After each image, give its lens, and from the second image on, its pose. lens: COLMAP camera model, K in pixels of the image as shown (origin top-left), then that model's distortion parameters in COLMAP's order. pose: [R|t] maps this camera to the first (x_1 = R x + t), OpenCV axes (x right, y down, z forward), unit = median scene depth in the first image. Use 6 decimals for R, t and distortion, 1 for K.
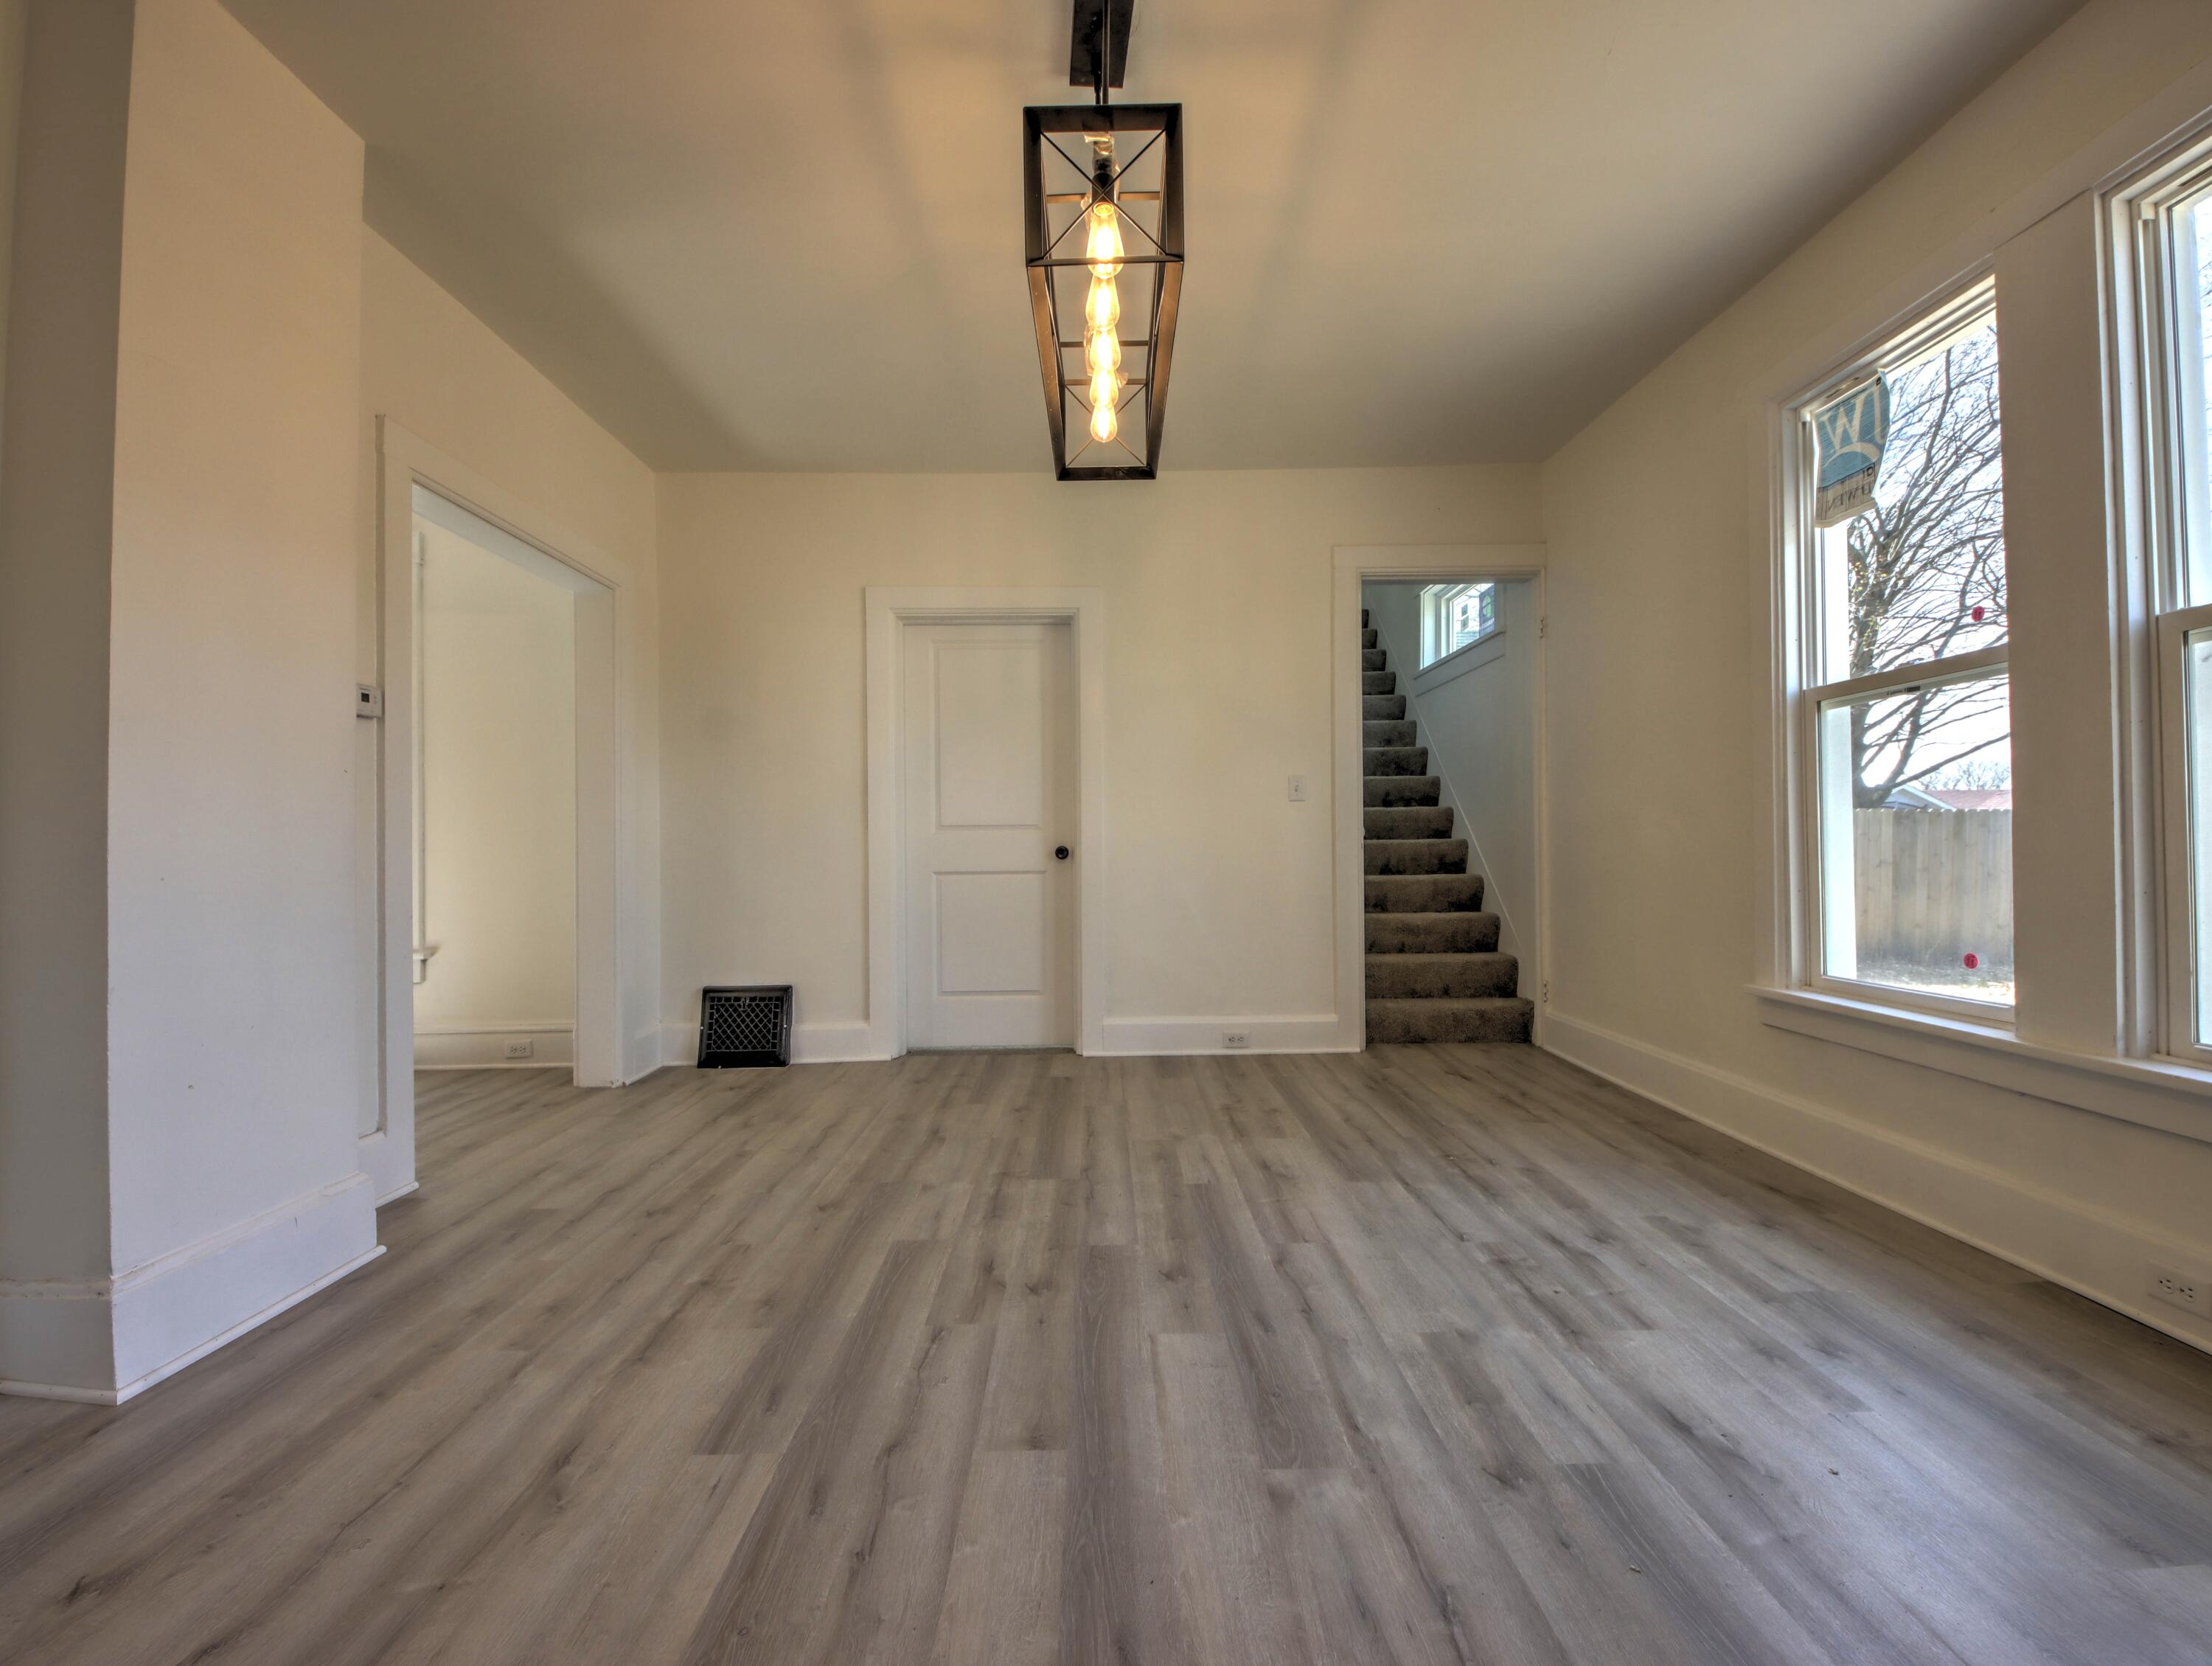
lens RADIAL K [[936.6, 0, 1103.0], [0, 936.6, 839.5], [0, 0, 1]] dist [0.033496, -0.019376]
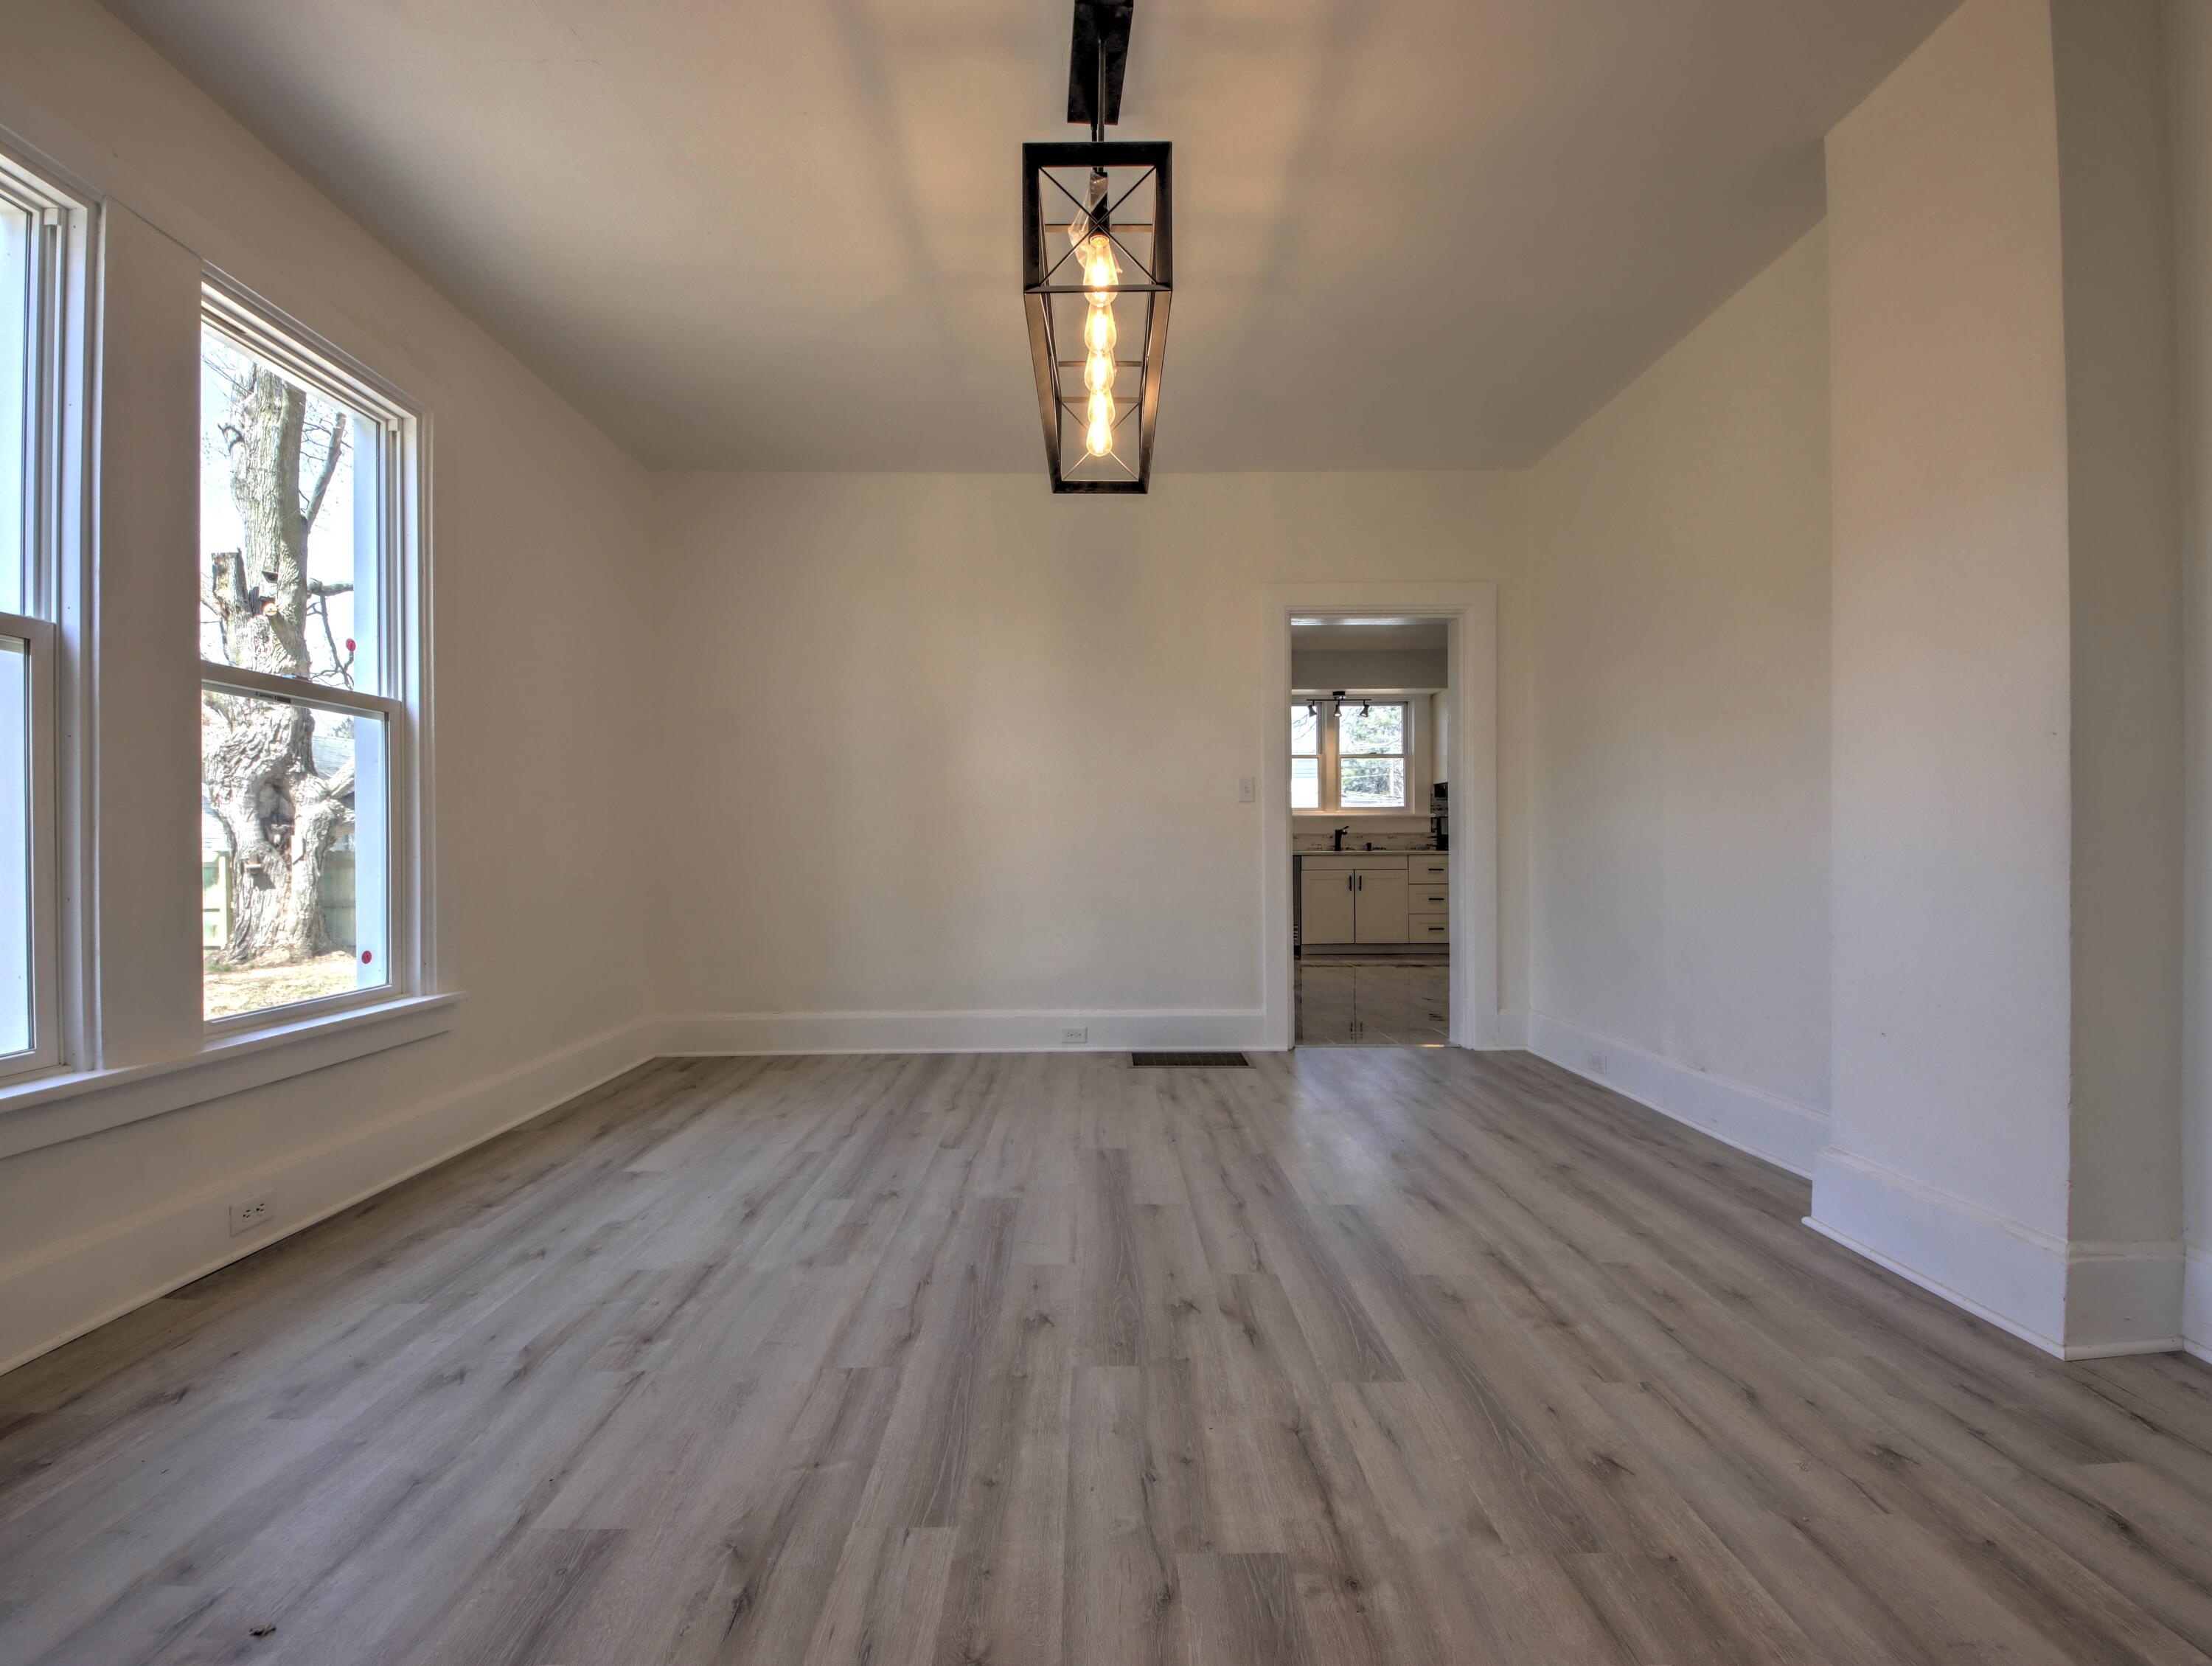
lens RADIAL K [[933.4, 0, 1100.9], [0, 933.4, 843.1], [0, 0, 1]] dist [0.061838, -0.046047]
pose [[-0.999863, 0.016474, -0.001581, 0.009752], [0.016489, 0.999814, -0.009963, 0.016773], [0.001417, -0.009988, -0.999949, 1.955449]]
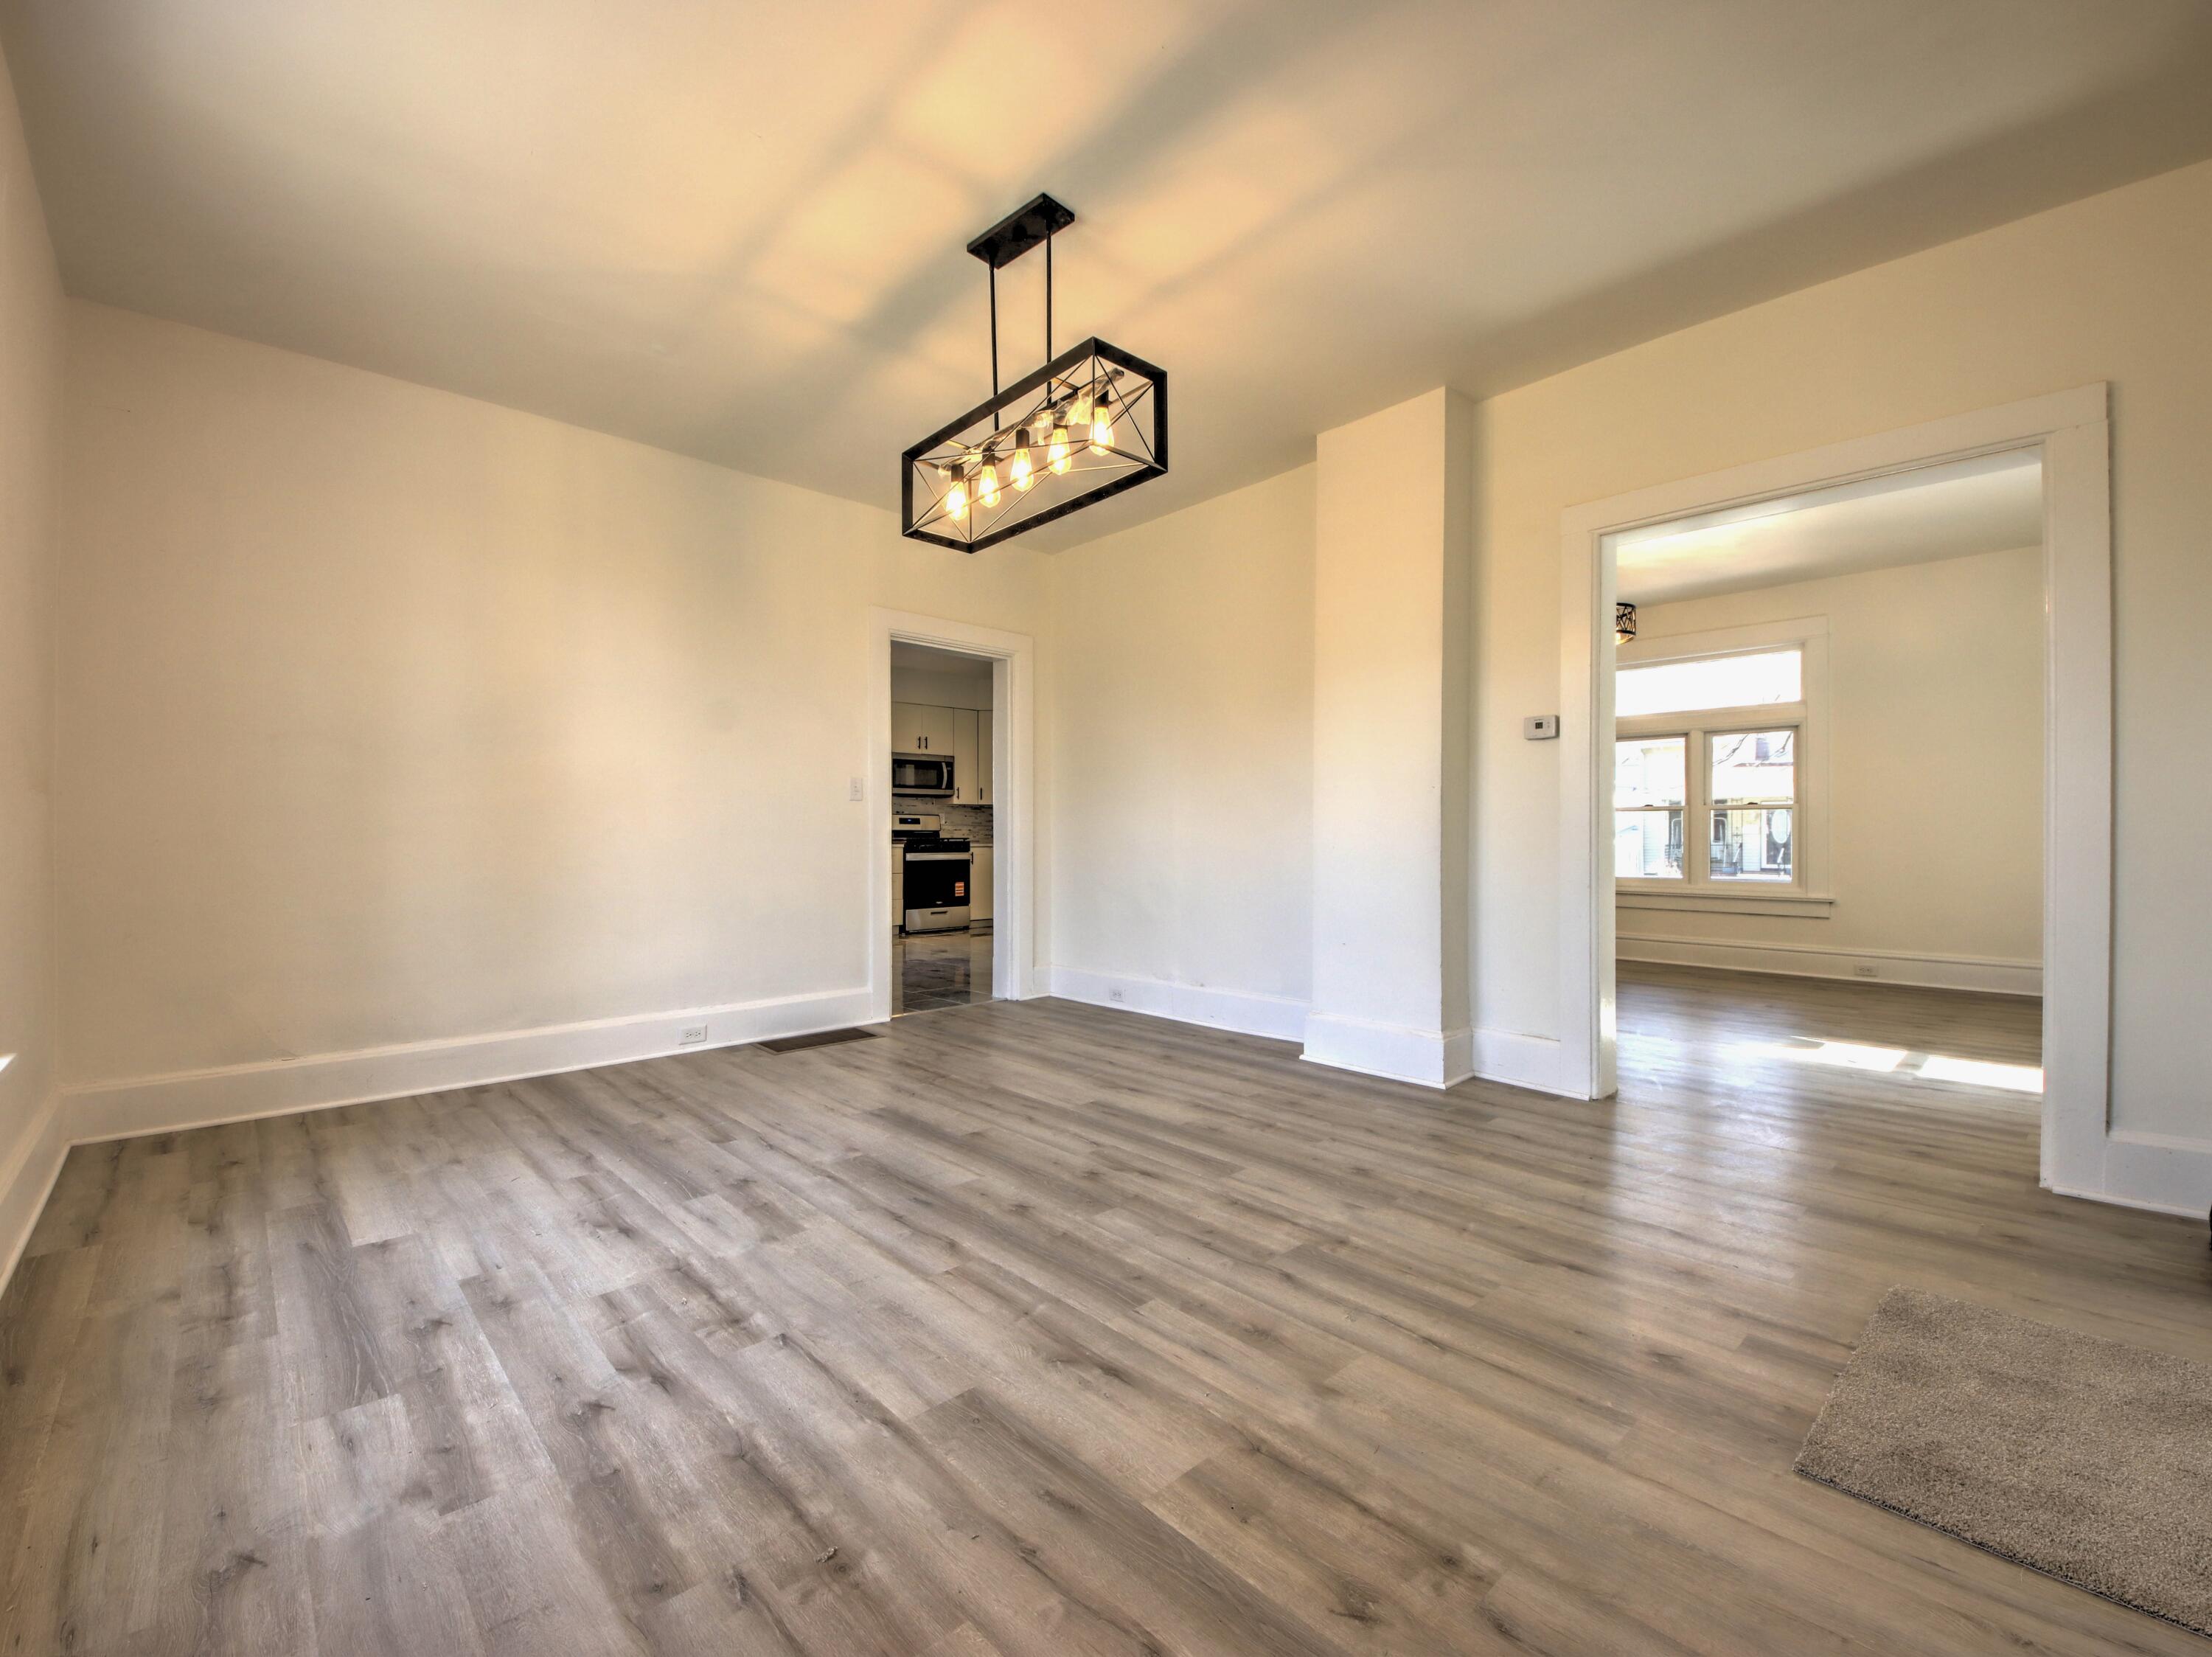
lens RADIAL K [[936.6, 0, 1103.0], [0, 936.6, 835.0], [0, 0, 1]] dist [0.033496, -0.019376]
pose [[-0.736653, 0.012117, -0.676163, 0.797939], [0.015557, 0.999879, 0.000969, 0.002179], [0.676092, -0.009805, -0.736752, 1.976130]]
